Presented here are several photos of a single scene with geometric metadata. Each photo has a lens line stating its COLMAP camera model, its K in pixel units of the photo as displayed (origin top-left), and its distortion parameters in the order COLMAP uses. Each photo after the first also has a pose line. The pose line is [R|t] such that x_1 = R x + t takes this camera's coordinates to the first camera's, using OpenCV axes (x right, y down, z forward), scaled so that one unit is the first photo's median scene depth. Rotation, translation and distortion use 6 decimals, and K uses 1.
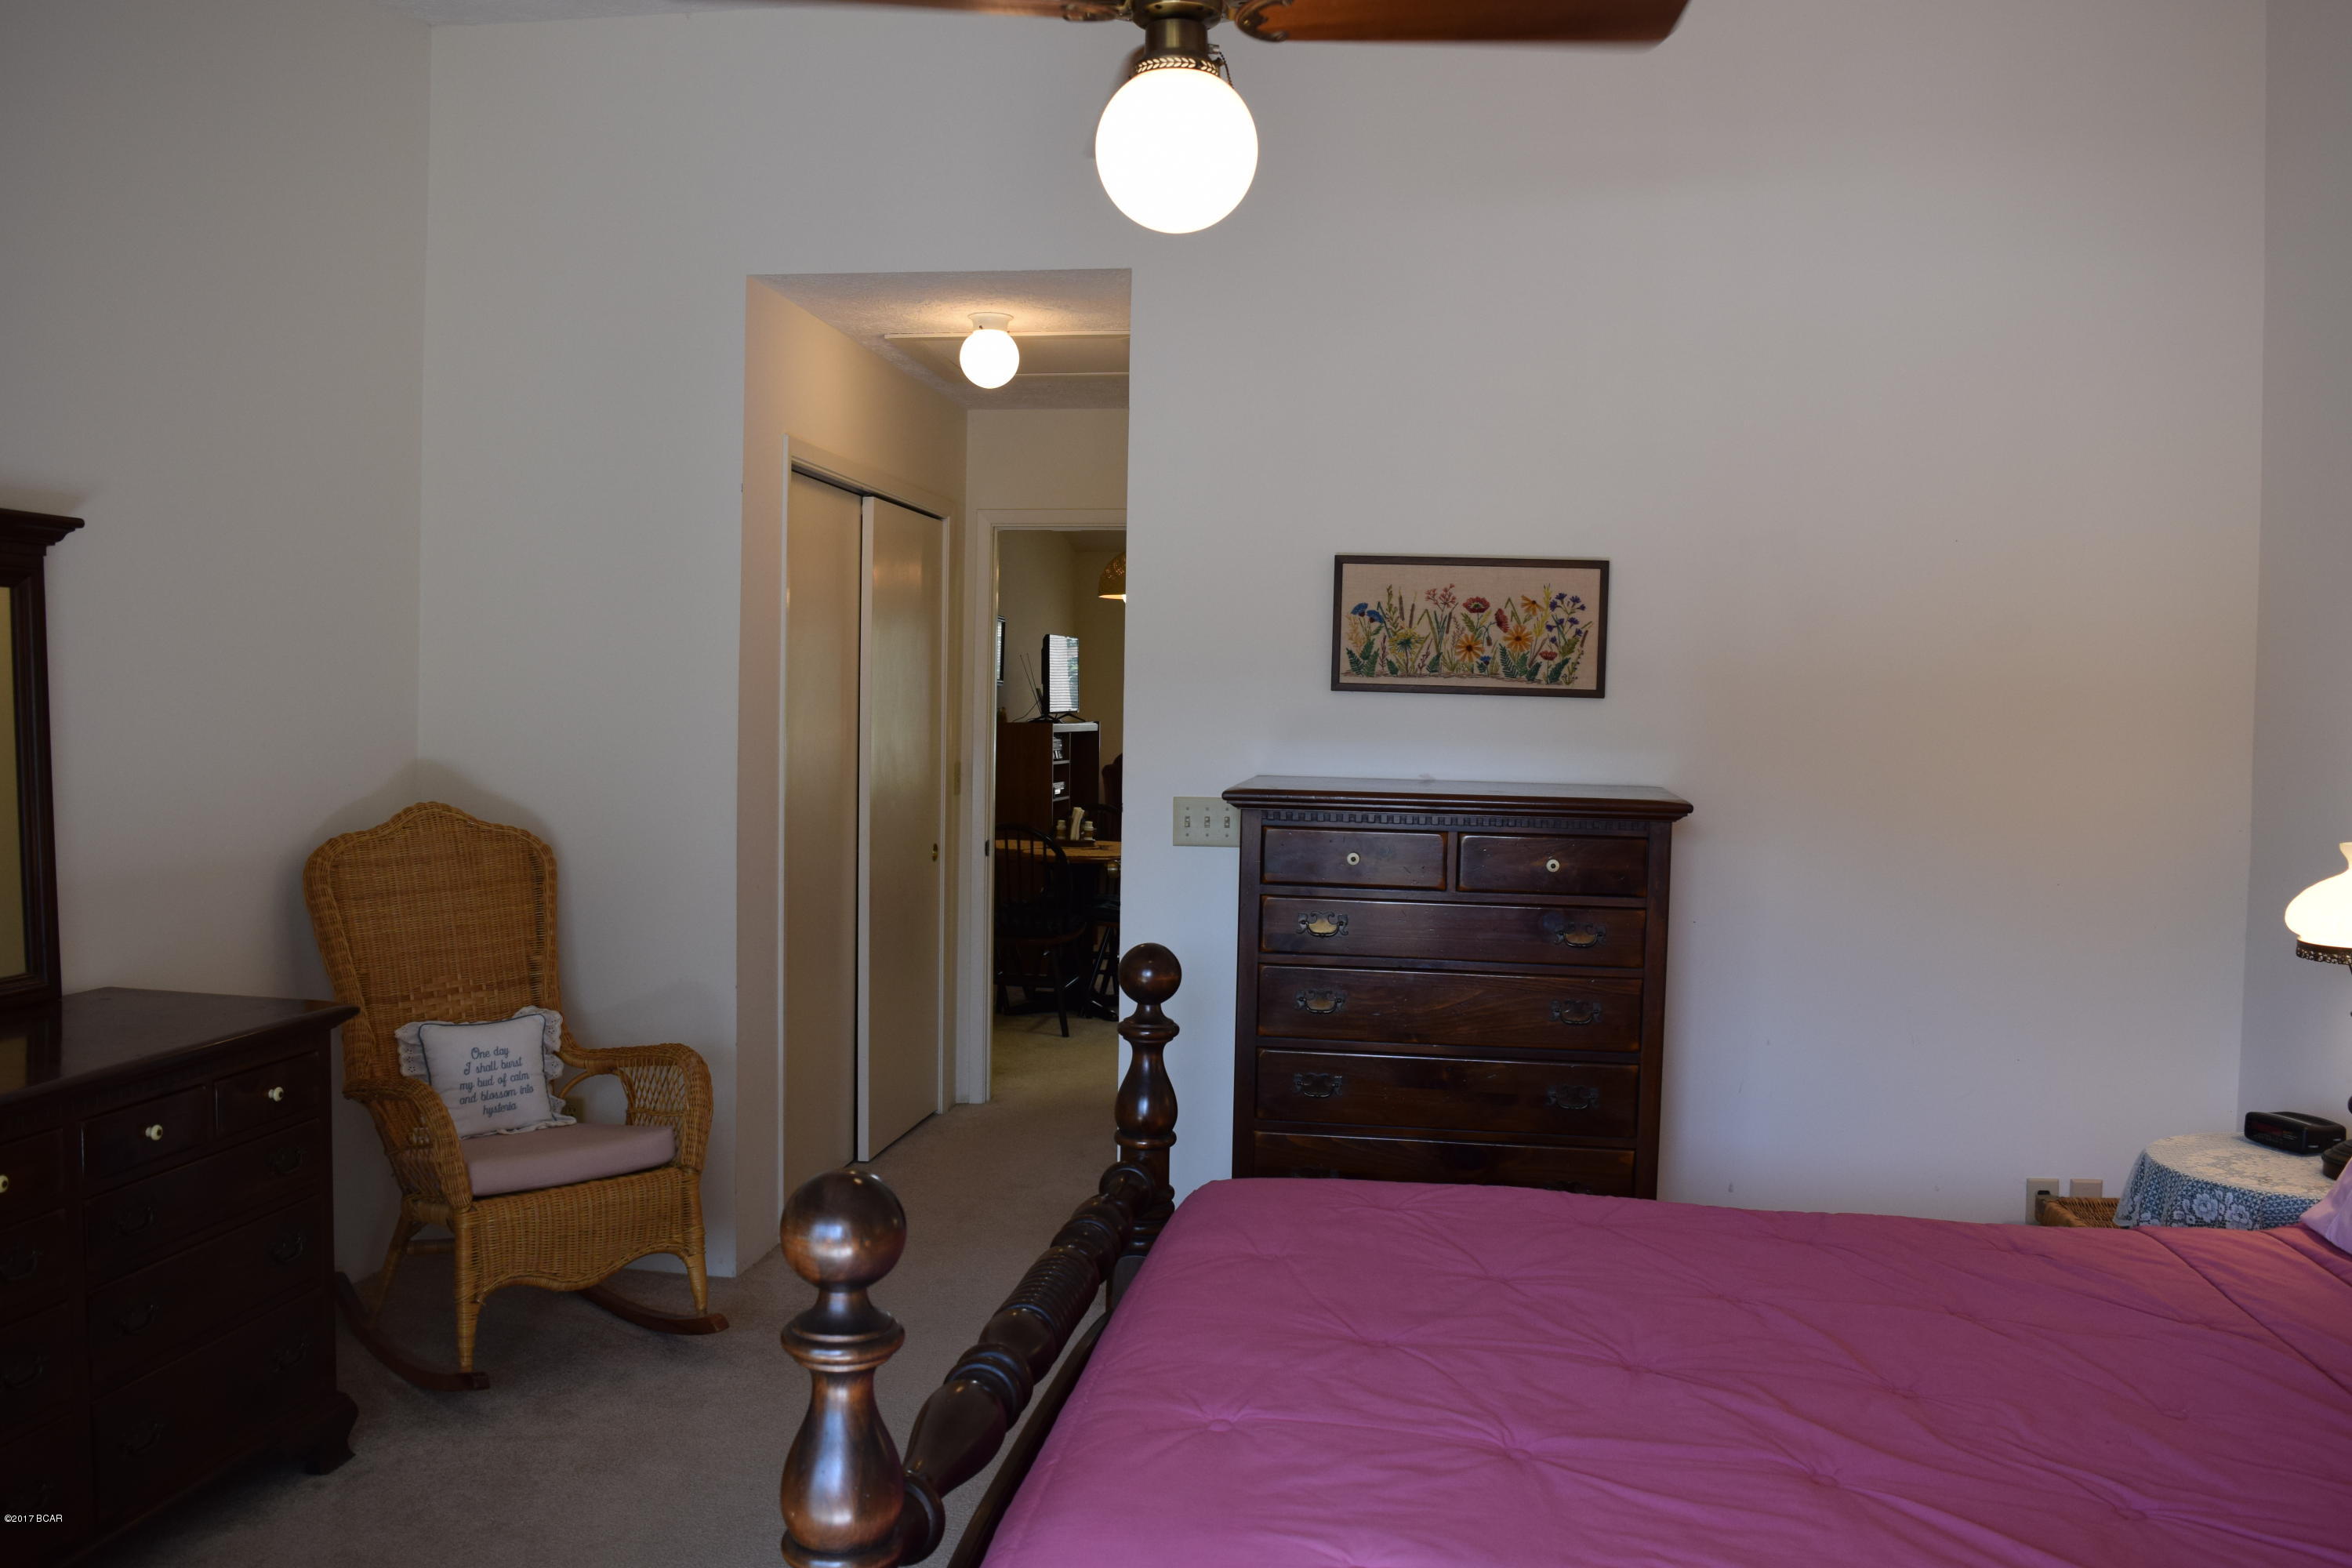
lens RADIAL K [[1877.8, 0, 1176.0], [0, 1877.8, 784.0], [0, 0, 1]] dist [-0.072478, -0.003896]
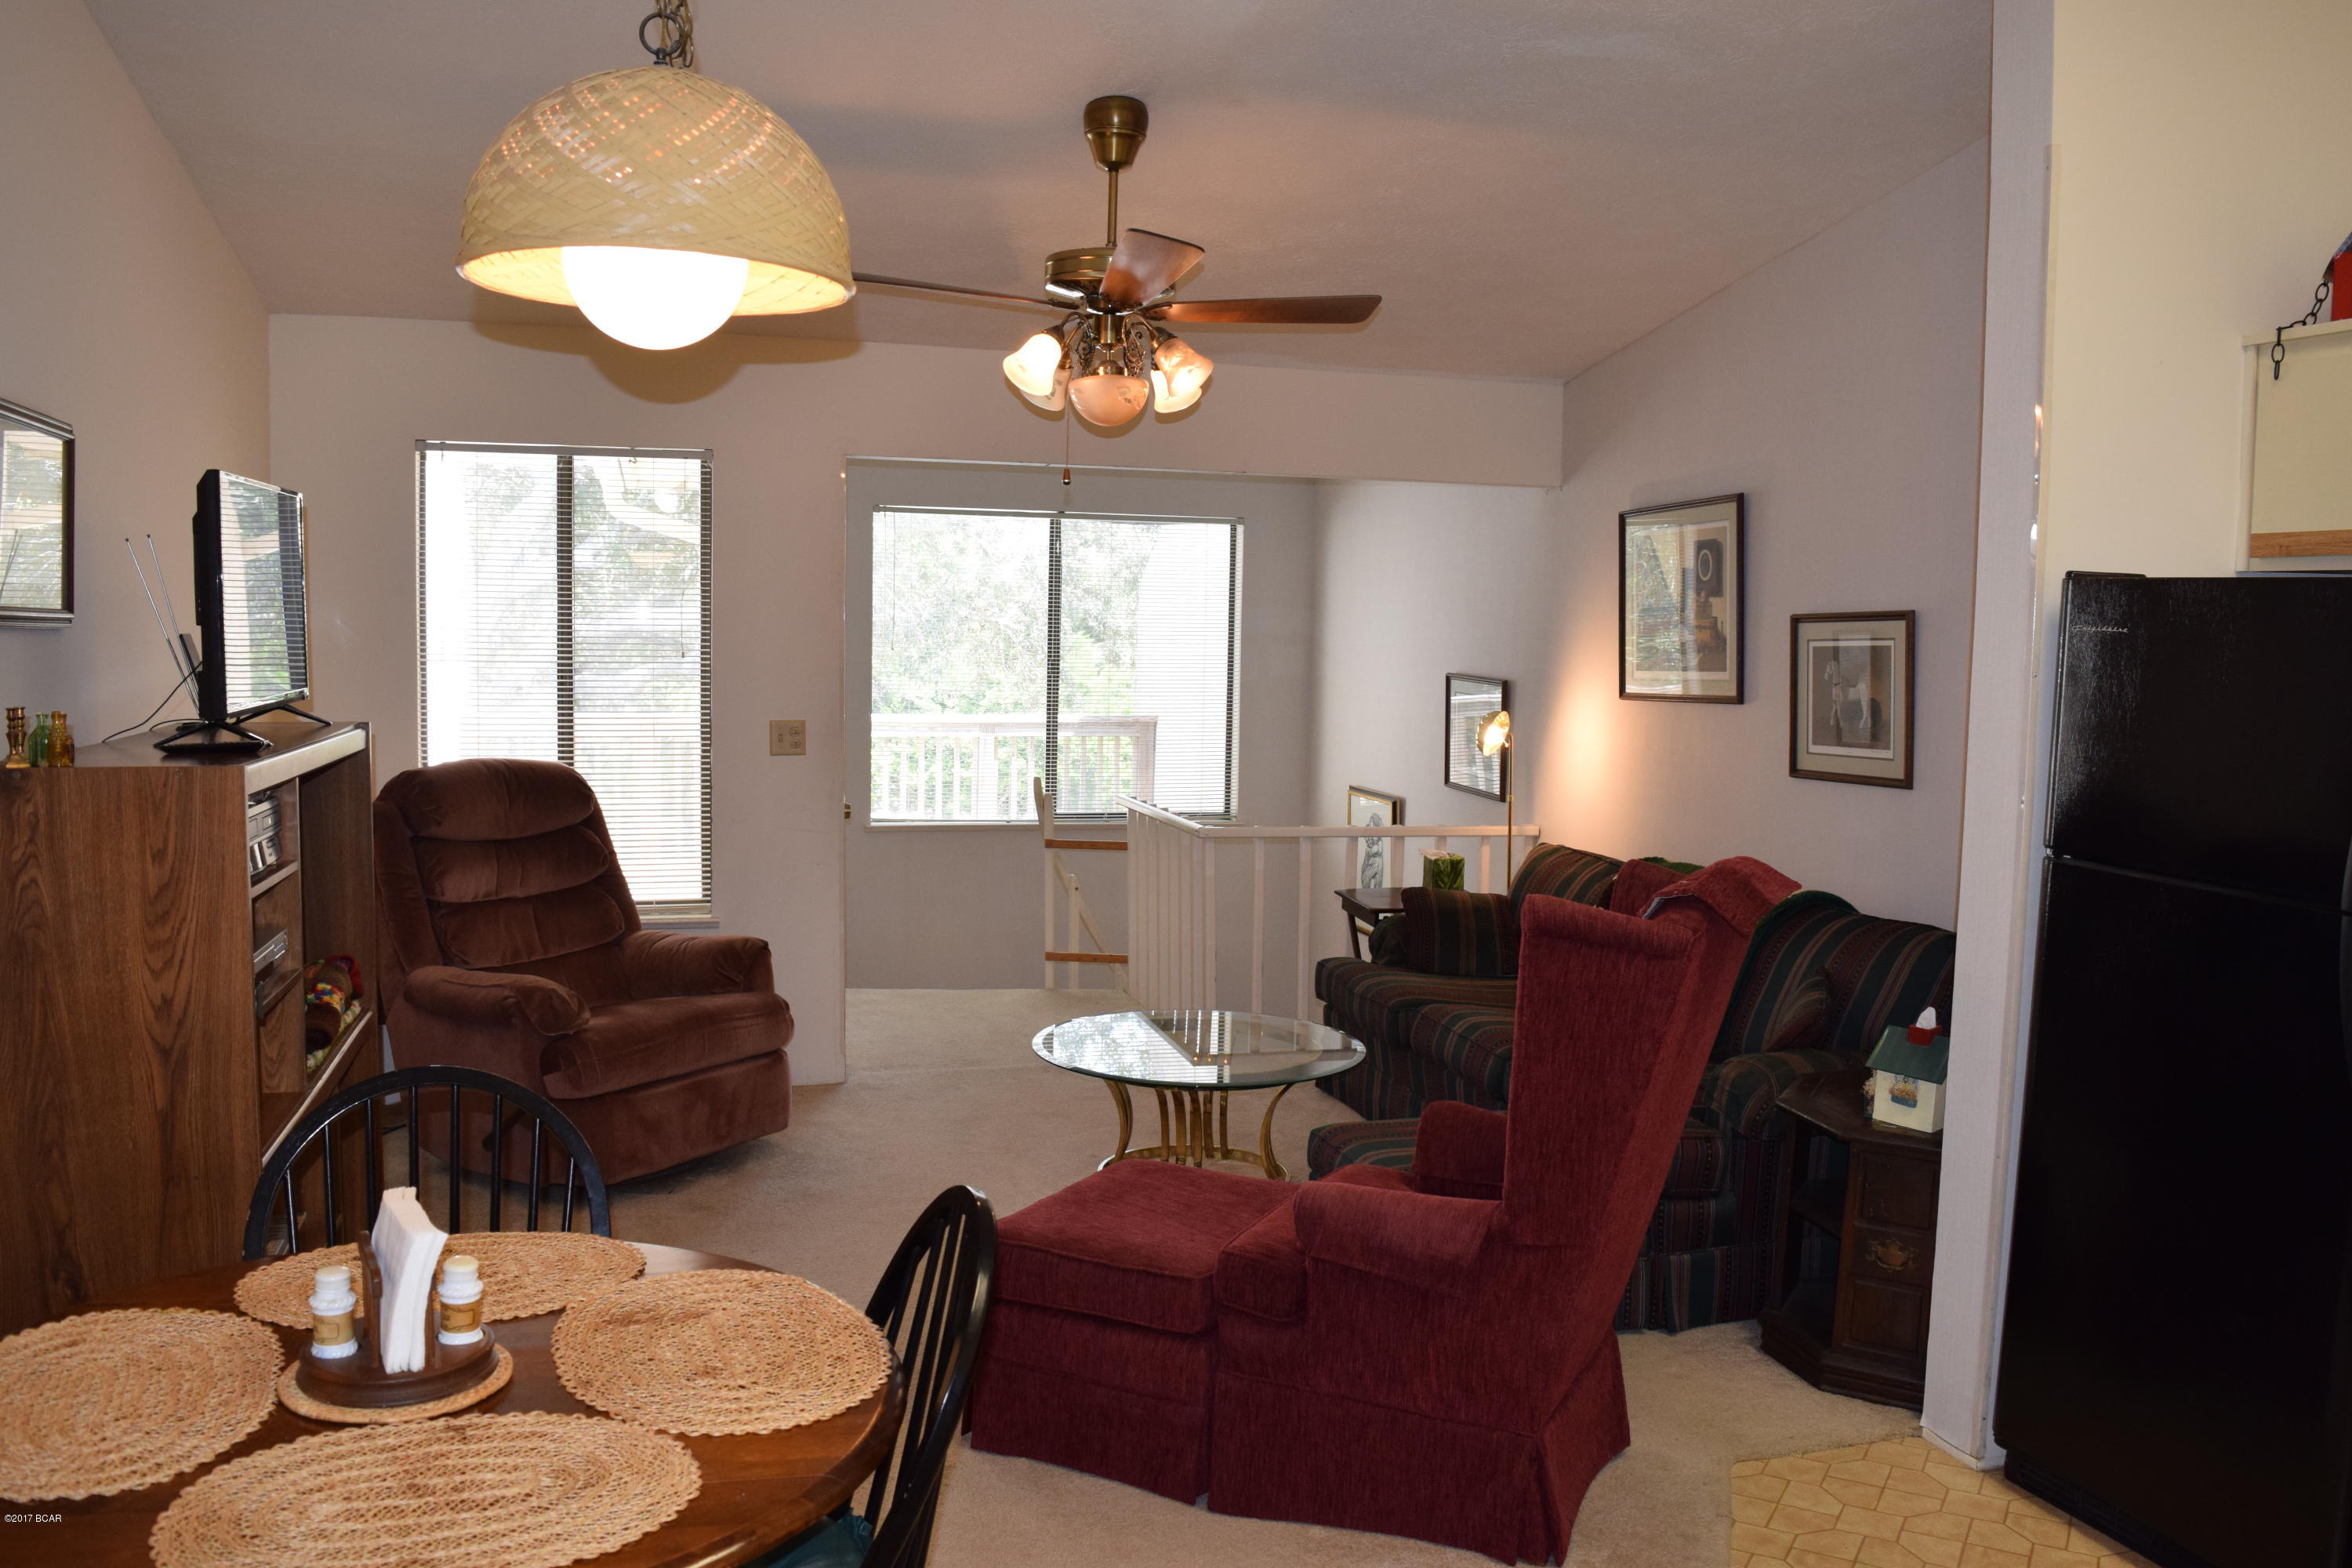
lens RADIAL K [[1877.8, 0, 1176.0], [0, 1877.8, 784.0], [0, 0, 1]] dist [-0.072478, -0.003896]
pose [[0.913208, -0.039495, 0.405576, -0.048431], [0.021609, 0.998585, 0.048587, -0.040037], [-0.406921, -0.035606, 0.912769, 0.661531]]
